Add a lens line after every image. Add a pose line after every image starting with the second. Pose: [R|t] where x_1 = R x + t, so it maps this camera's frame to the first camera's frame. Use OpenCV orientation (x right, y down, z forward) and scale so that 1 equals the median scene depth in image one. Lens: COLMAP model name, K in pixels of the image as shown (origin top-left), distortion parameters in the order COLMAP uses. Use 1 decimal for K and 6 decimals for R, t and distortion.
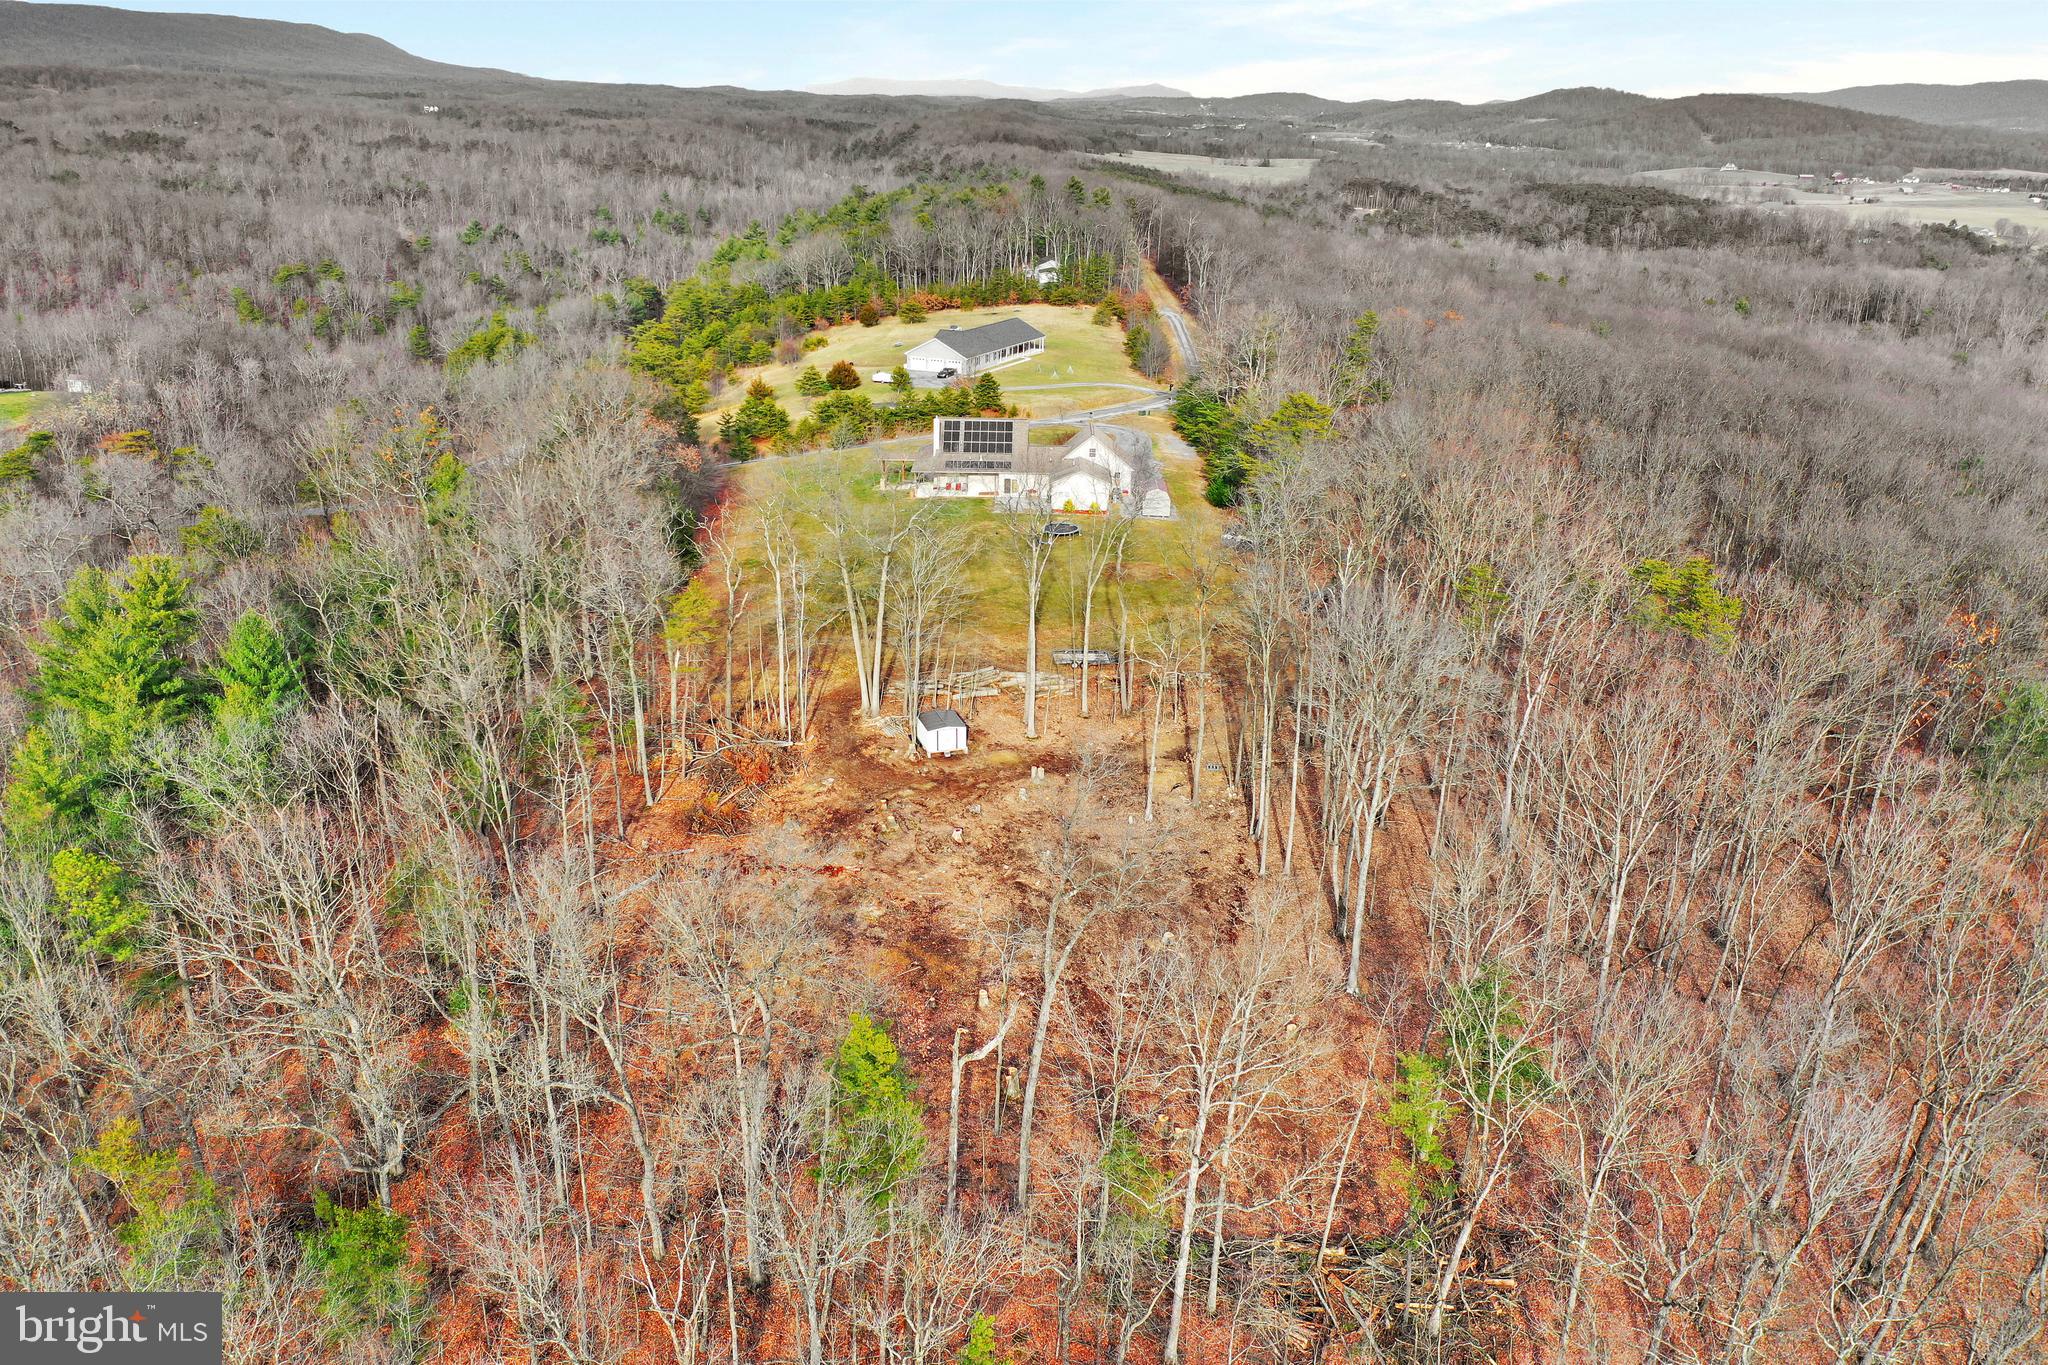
lens RADIAL K [[1640.3, 0, 1054.7], [0, 1640.3, 610.4], [0, 0, 1]] dist [-0.004511, 0.001371]
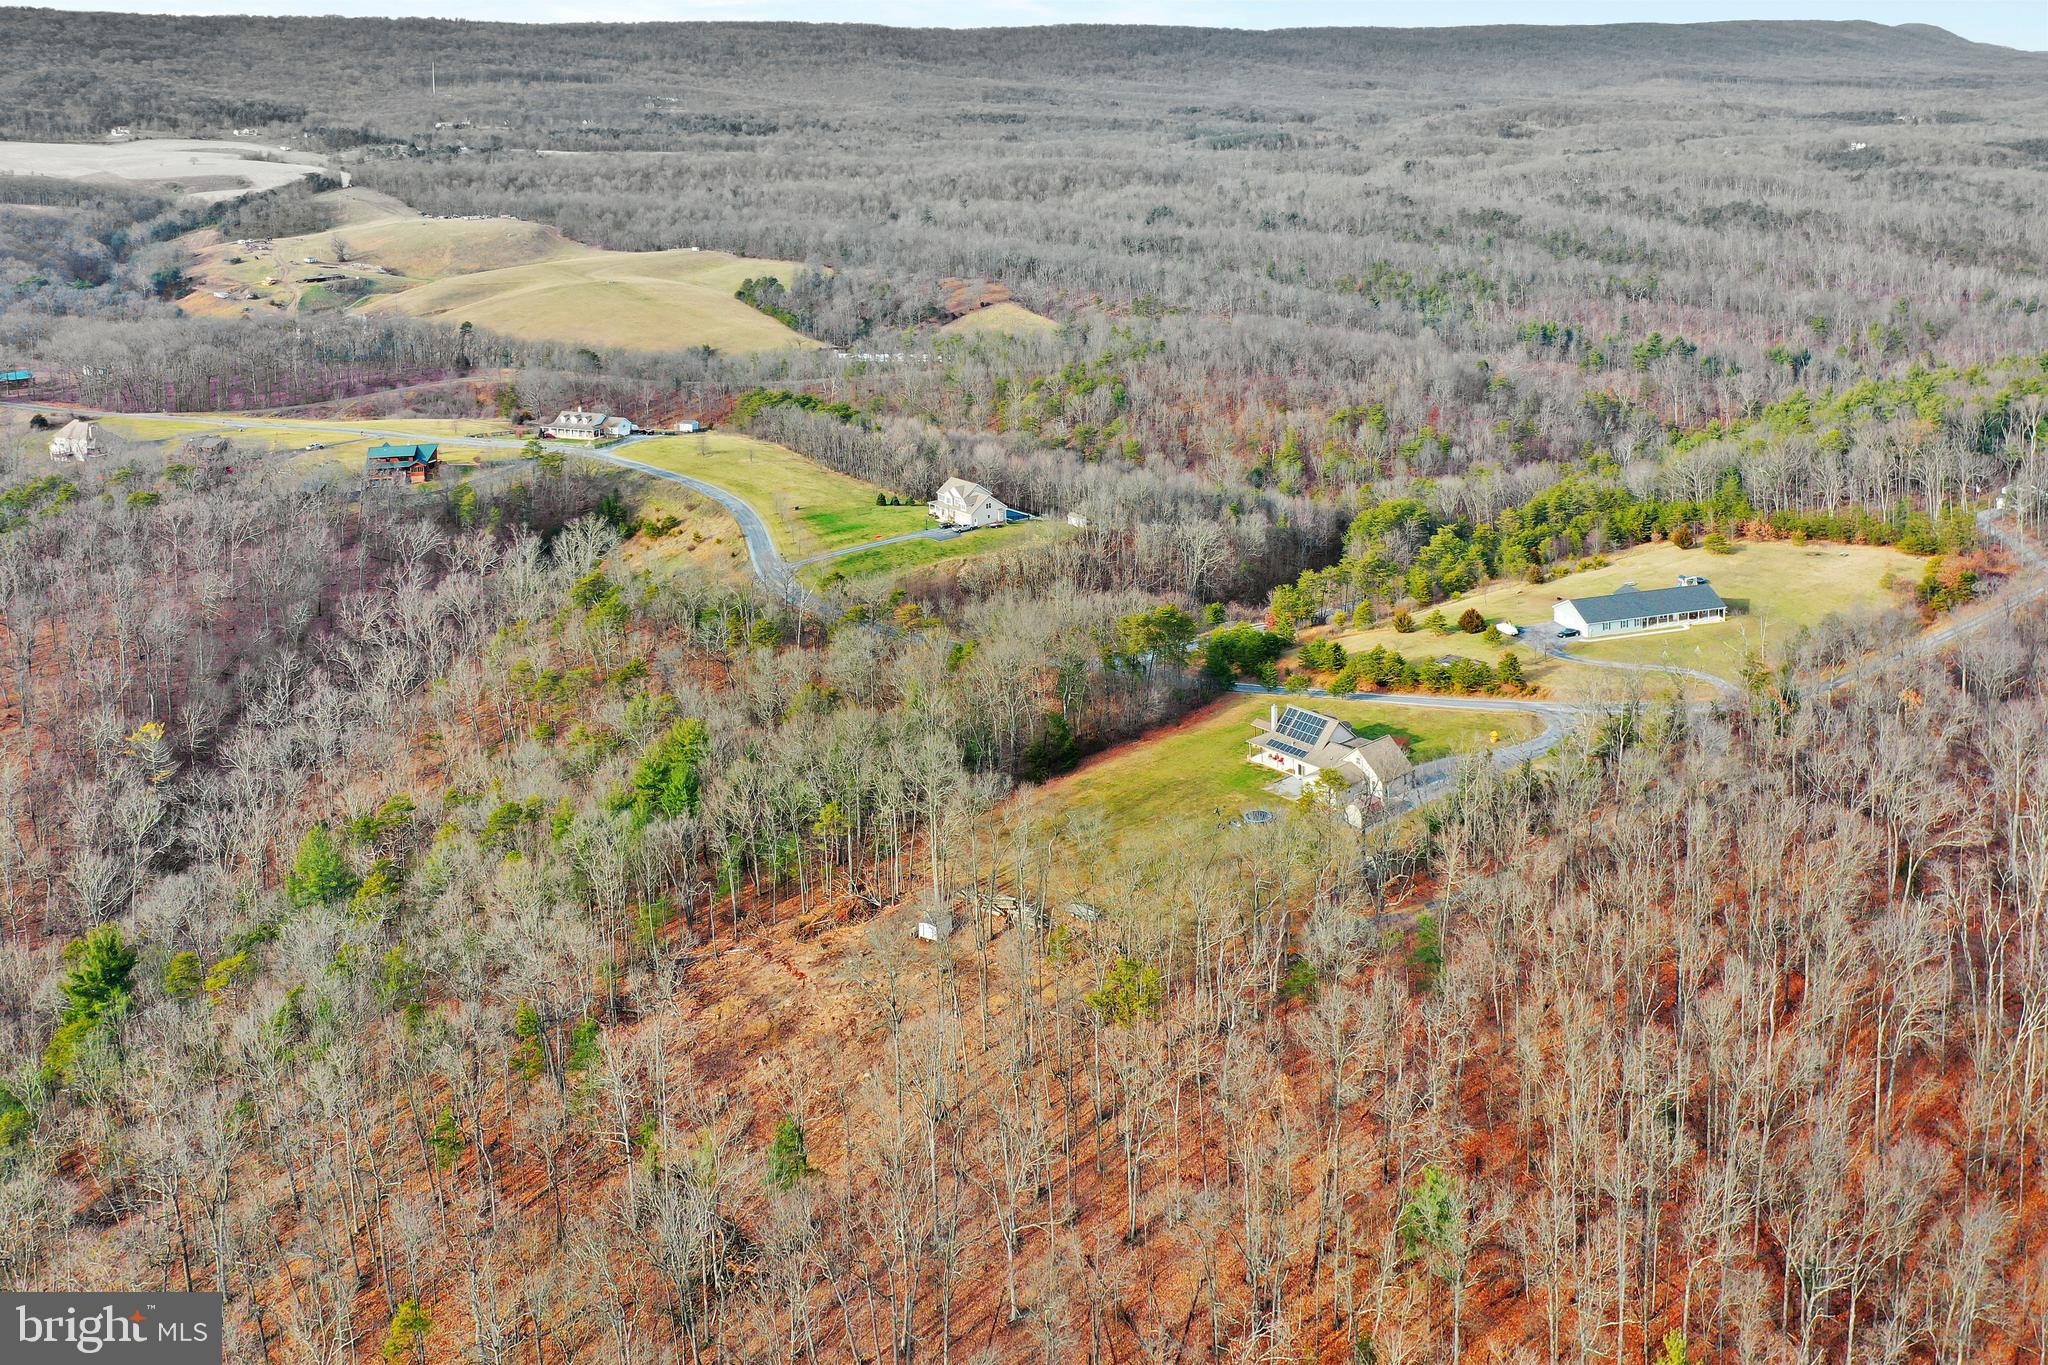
lens RADIAL K [[1723.6, 0, 989.8], [0, 1723.6, 138.6], [0, 0, 1]] dist [-0.002767, 0.001481]
pose [[0.624701, -0.013236, -0.780752, 0.922121], [-0.193528, 0.966038, -0.171223, -0.283560], [0.756502, 0.258060, 0.600923, -0.185383]]
